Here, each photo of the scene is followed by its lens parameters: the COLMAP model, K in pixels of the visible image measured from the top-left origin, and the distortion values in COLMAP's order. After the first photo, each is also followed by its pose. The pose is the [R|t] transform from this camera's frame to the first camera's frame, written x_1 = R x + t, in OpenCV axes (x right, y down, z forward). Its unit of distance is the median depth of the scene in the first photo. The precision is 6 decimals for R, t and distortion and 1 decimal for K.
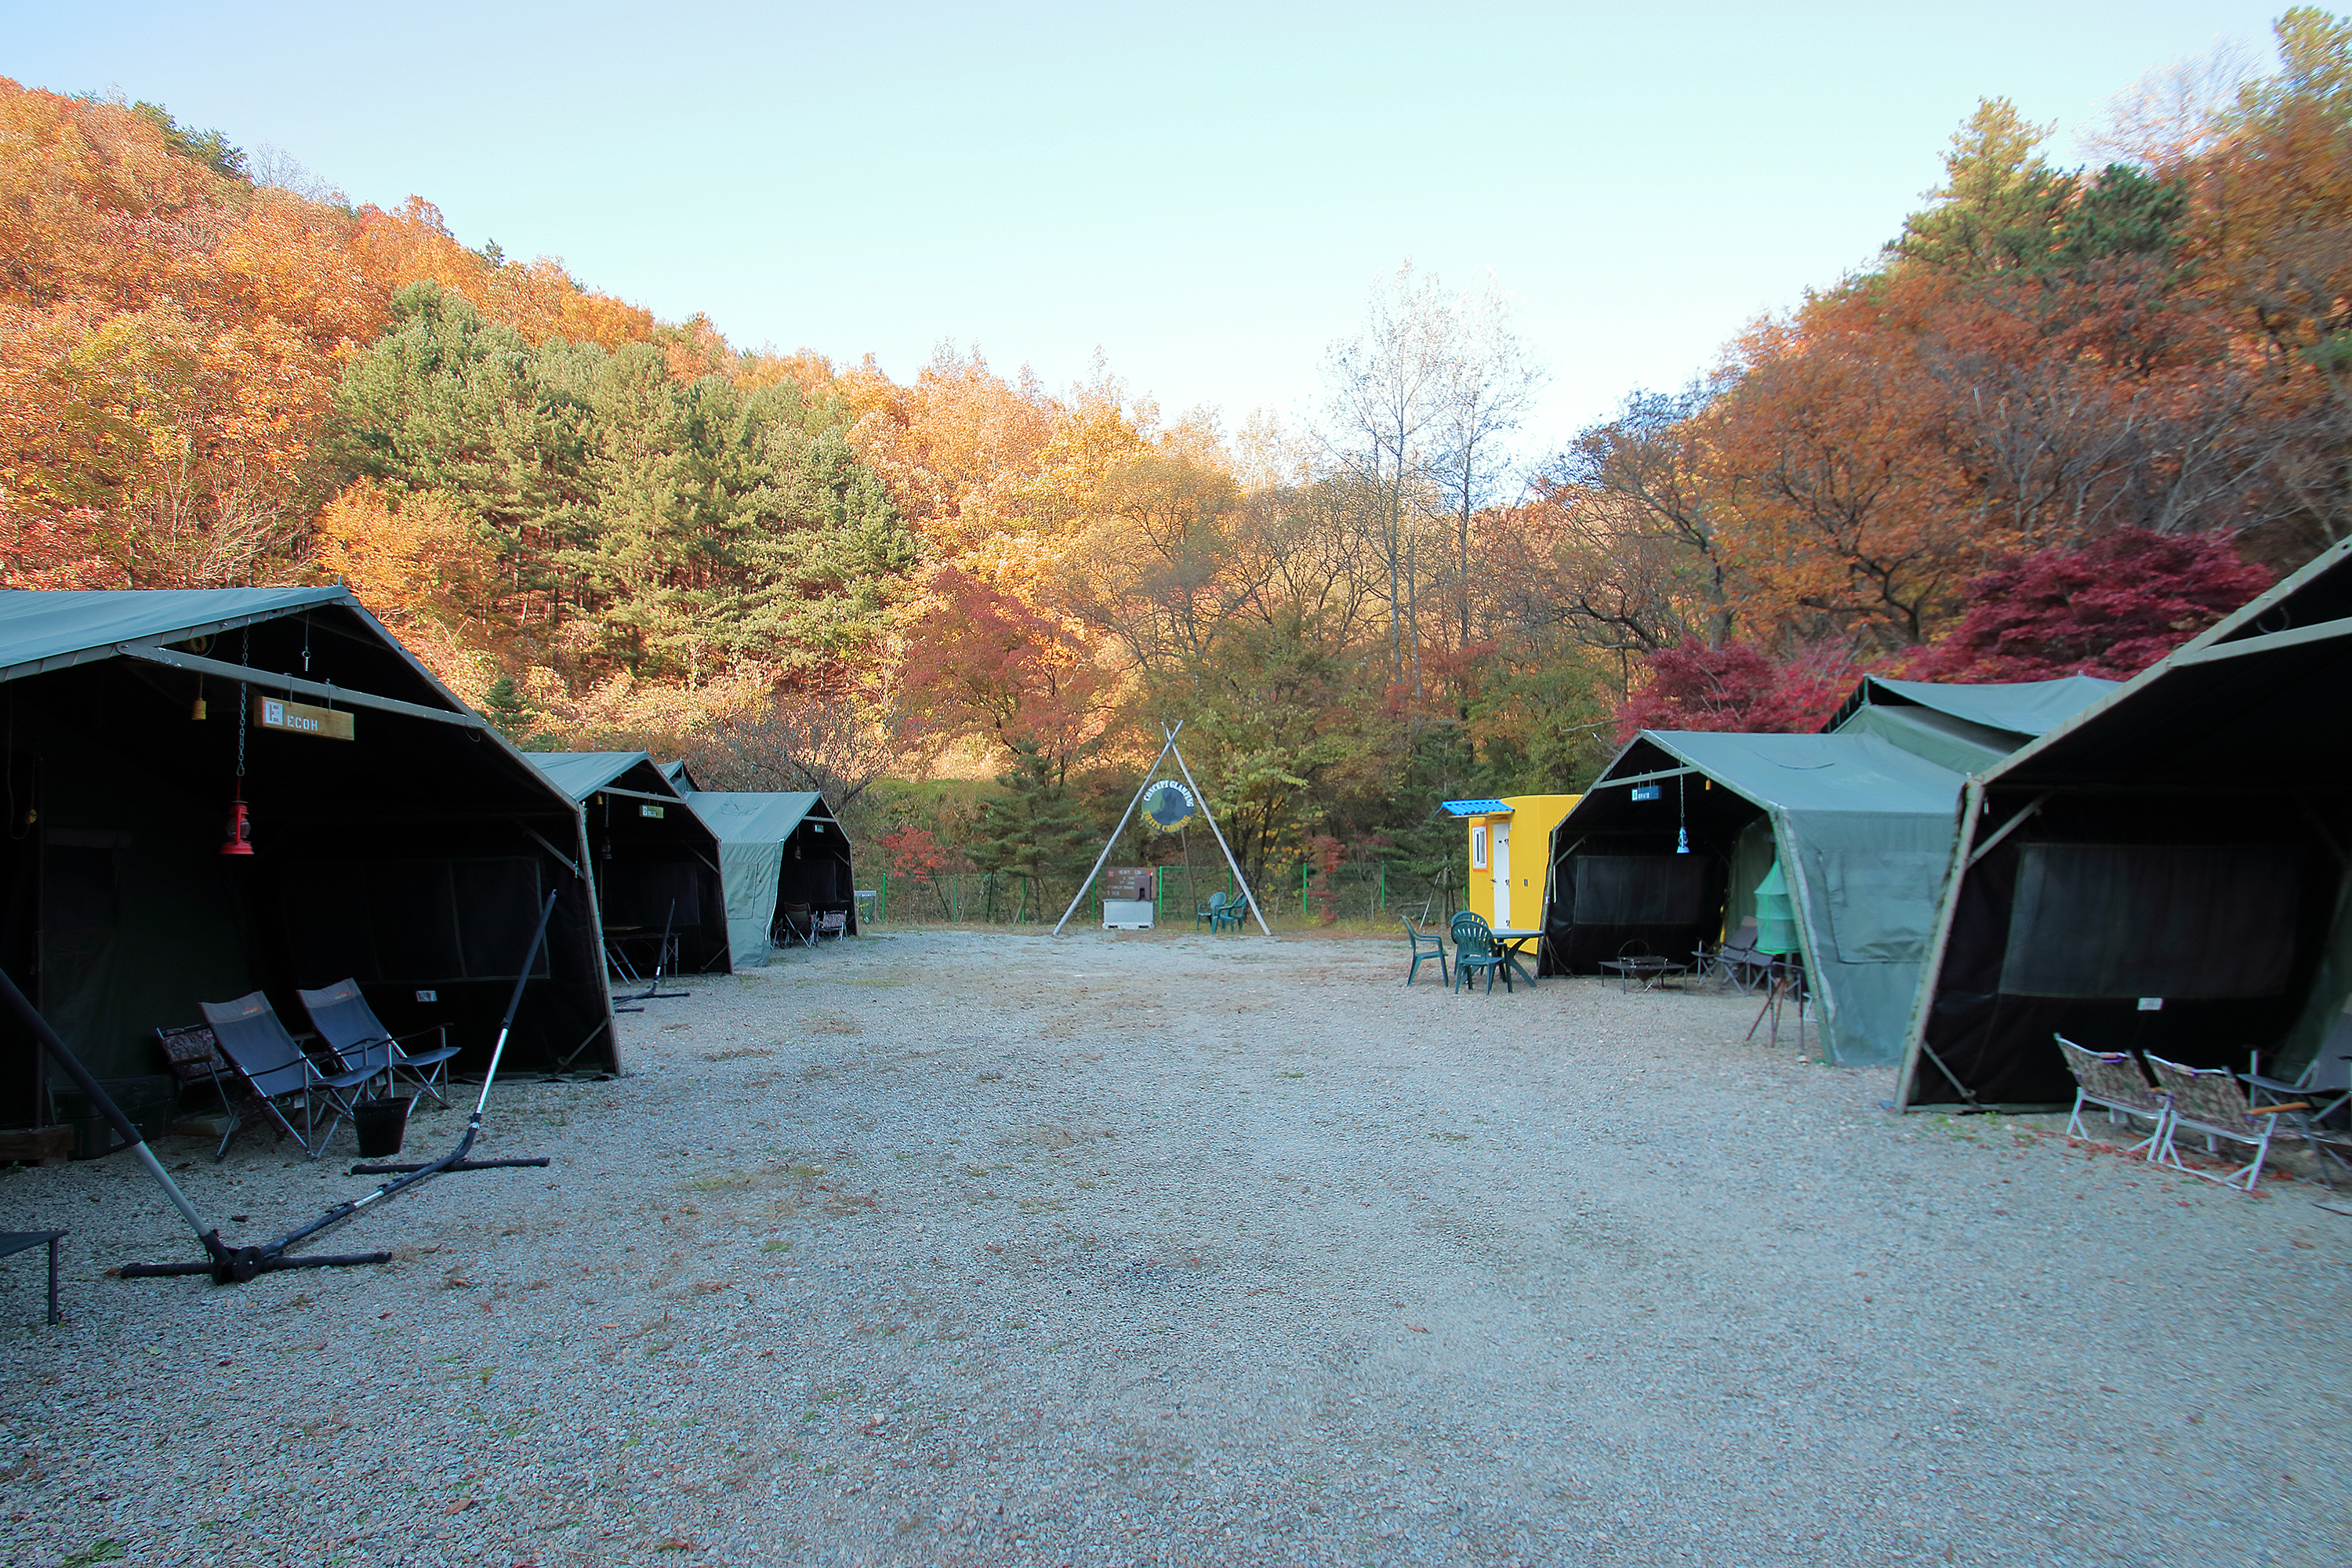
lens RADIAL K [[1163.0, 0, 1183.6], [0, 1163.0, 811.9], [0, 0, 1]] dist [-0.002951, -0.000784]
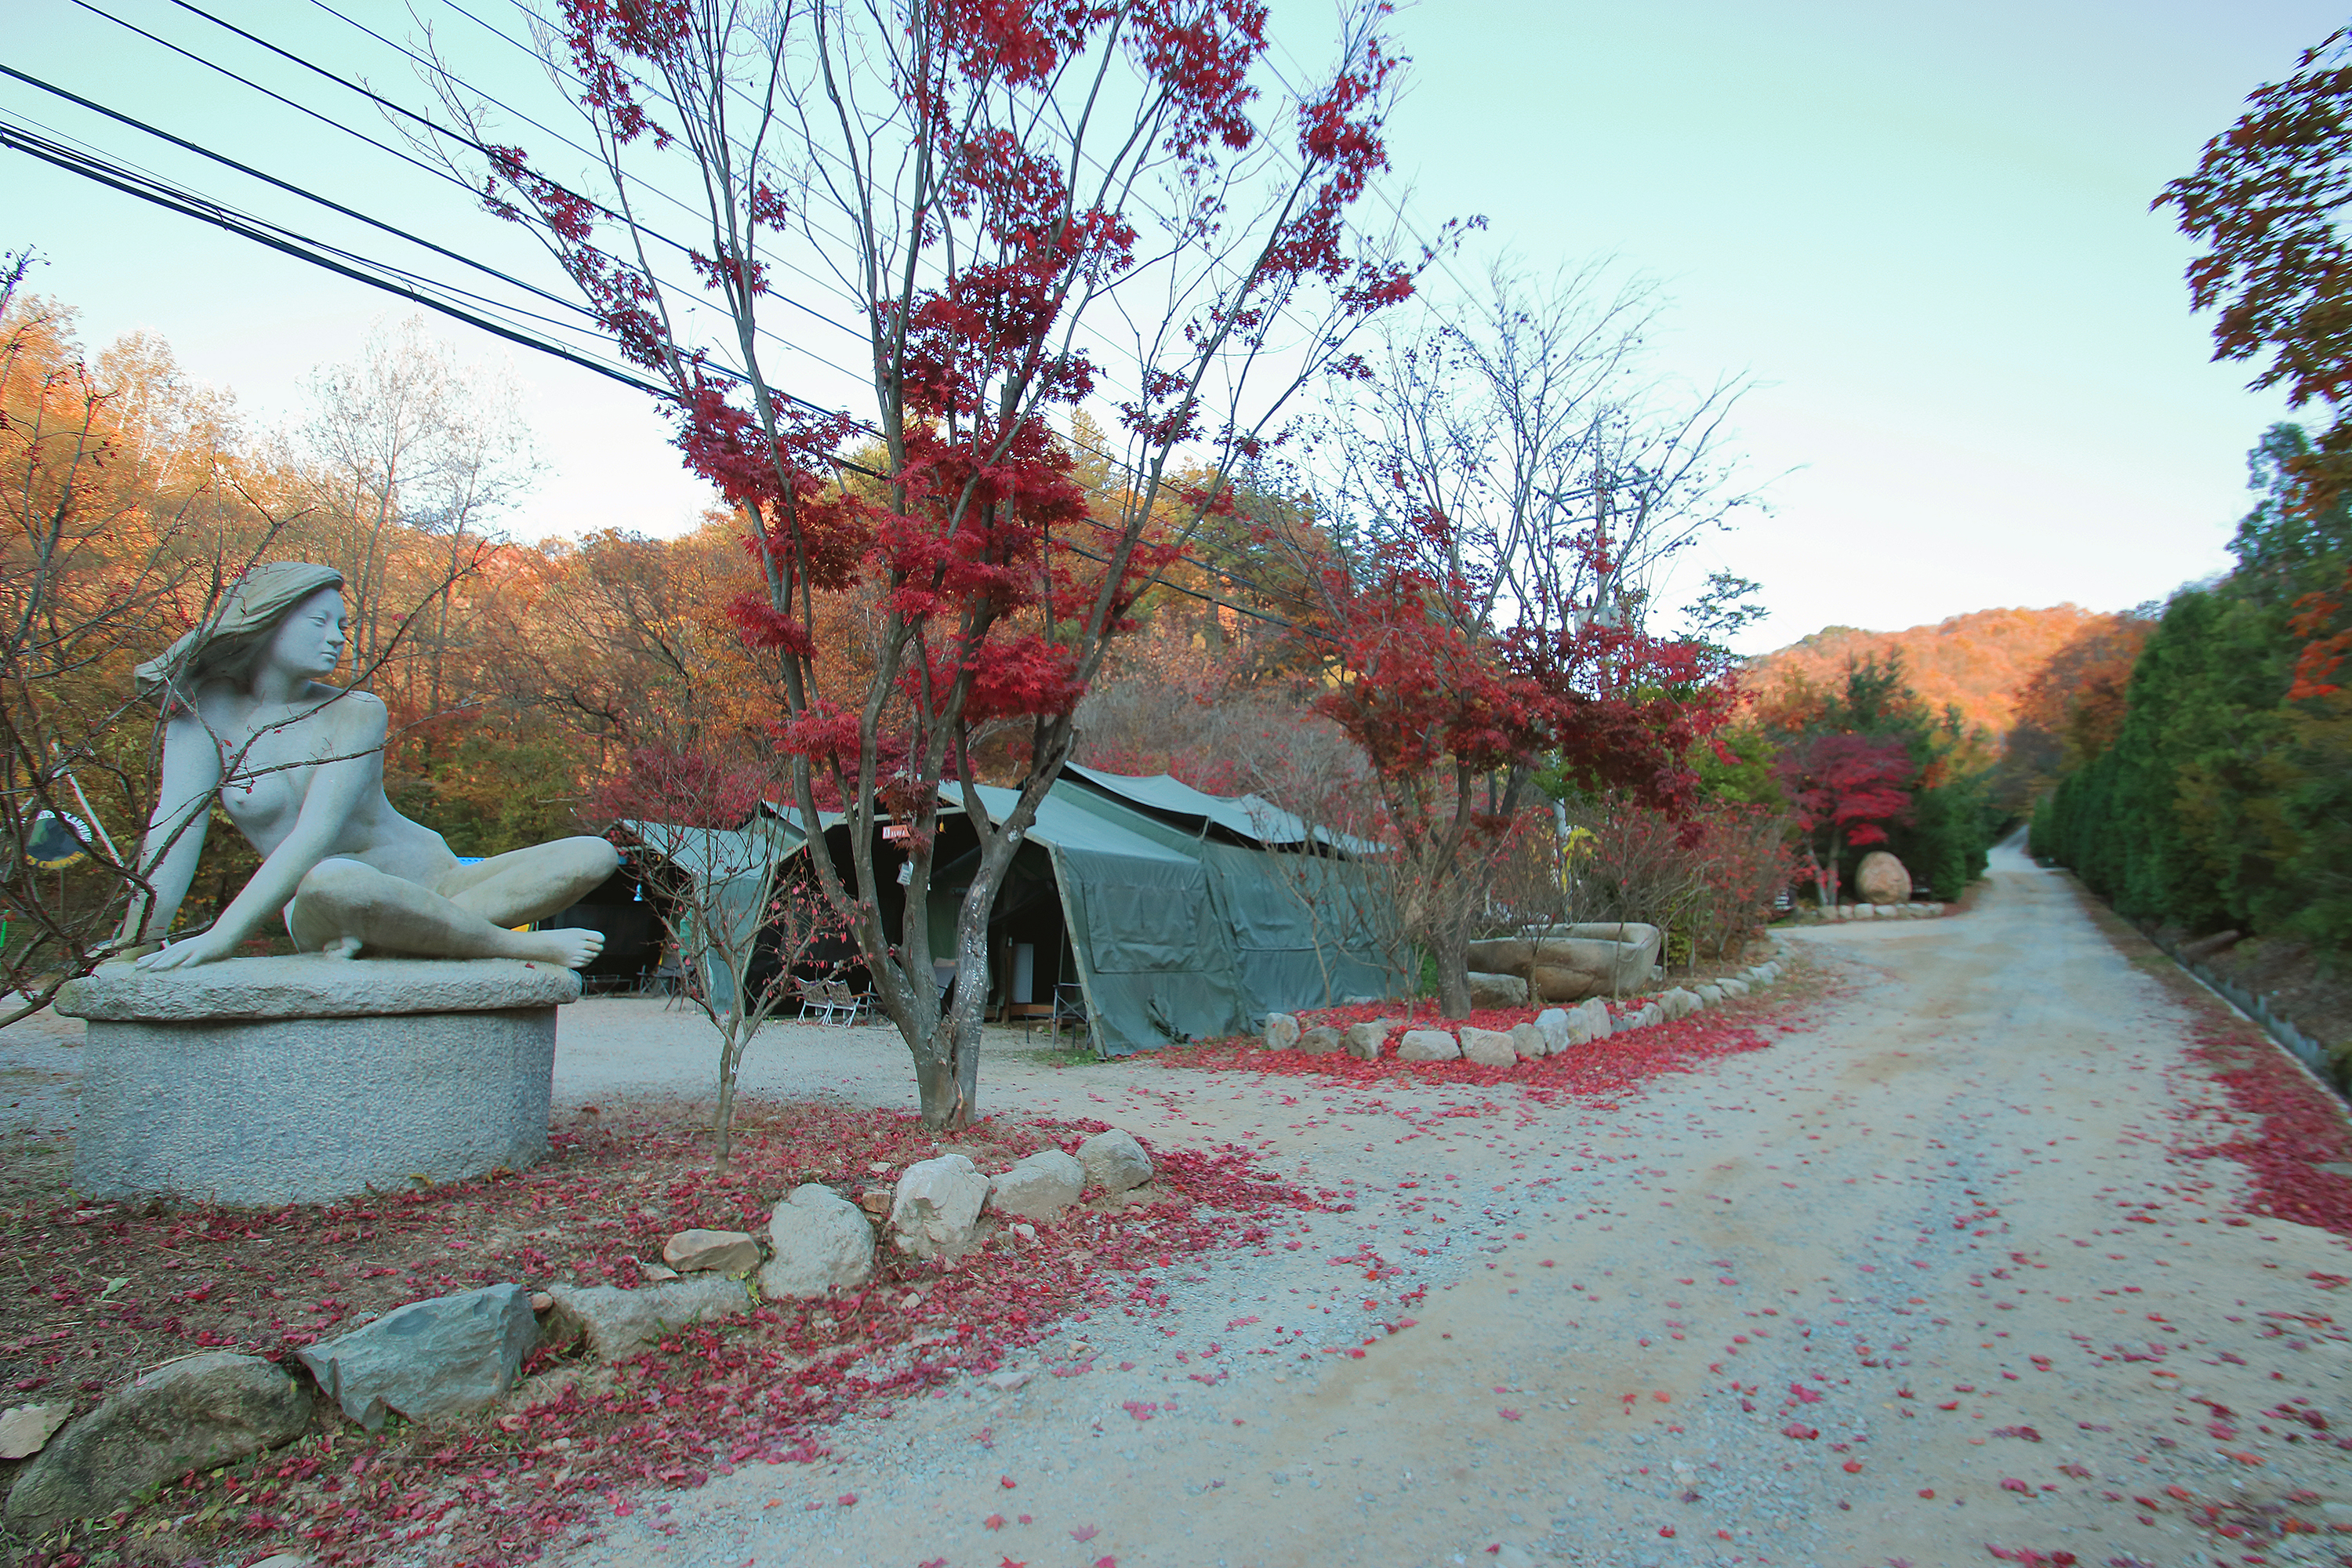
lens RADIAL K [[1163.0, 0, 1183.6], [0, 1163.0, 811.9], [0, 0, 1]] dist [-0.002951, -0.000784]
pose [[0.666191, 0.104160, 0.738471, -0.092515], [-0.055718, 0.994383, -0.089991, 0.006136], [-0.743696, 0.018805, 0.668253, -0.221644]]
